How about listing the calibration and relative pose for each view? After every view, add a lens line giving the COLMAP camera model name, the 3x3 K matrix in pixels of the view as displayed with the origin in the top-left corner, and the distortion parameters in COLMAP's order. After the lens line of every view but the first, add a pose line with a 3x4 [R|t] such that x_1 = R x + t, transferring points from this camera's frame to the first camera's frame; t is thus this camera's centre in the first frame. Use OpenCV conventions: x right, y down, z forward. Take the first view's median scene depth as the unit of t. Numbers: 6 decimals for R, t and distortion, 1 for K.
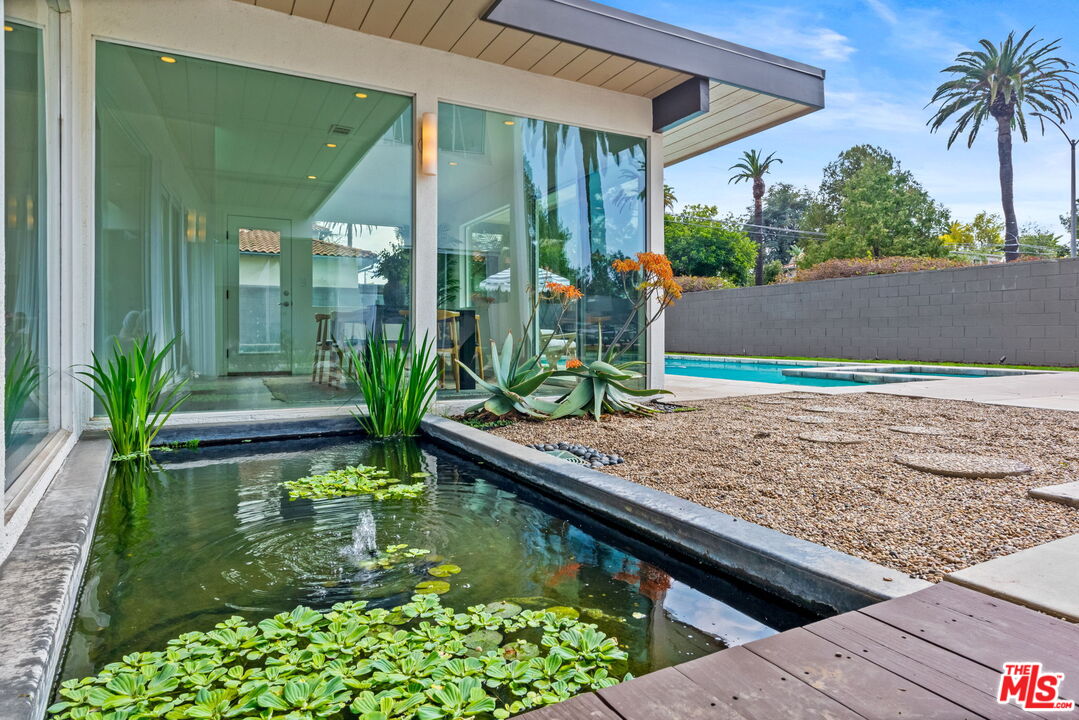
lens RADIAL K [[624.9, 0, 539.9], [0, 624.9, 346.8], [0, 0, 1]] dist [-0.000467, -0.000294]
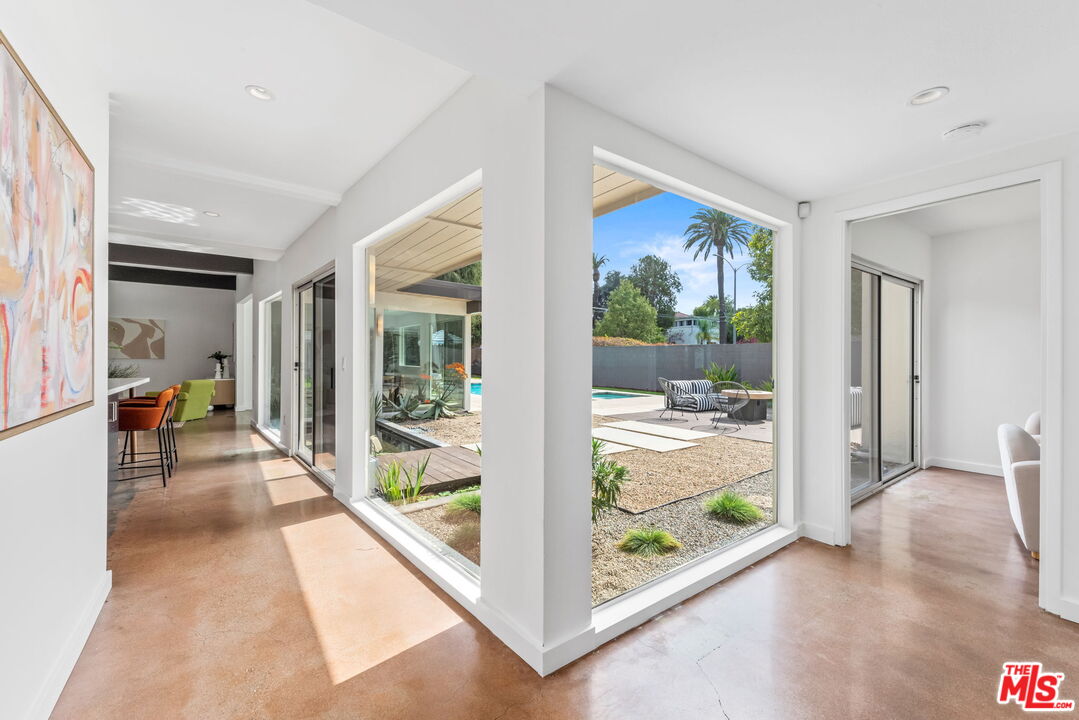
lens RADIAL K [[440.0, 0, 539.5], [0, 440.0, 360.0], [0, 0, 1]] dist [-0.000203, -0.000023]
pose [[0.989244, 0.007645, 0.146074, 0.040429], [-0.006457, 0.999942, -0.008609, -0.022993], [-0.146131, 0.007574, 0.989236, -0.176378]]
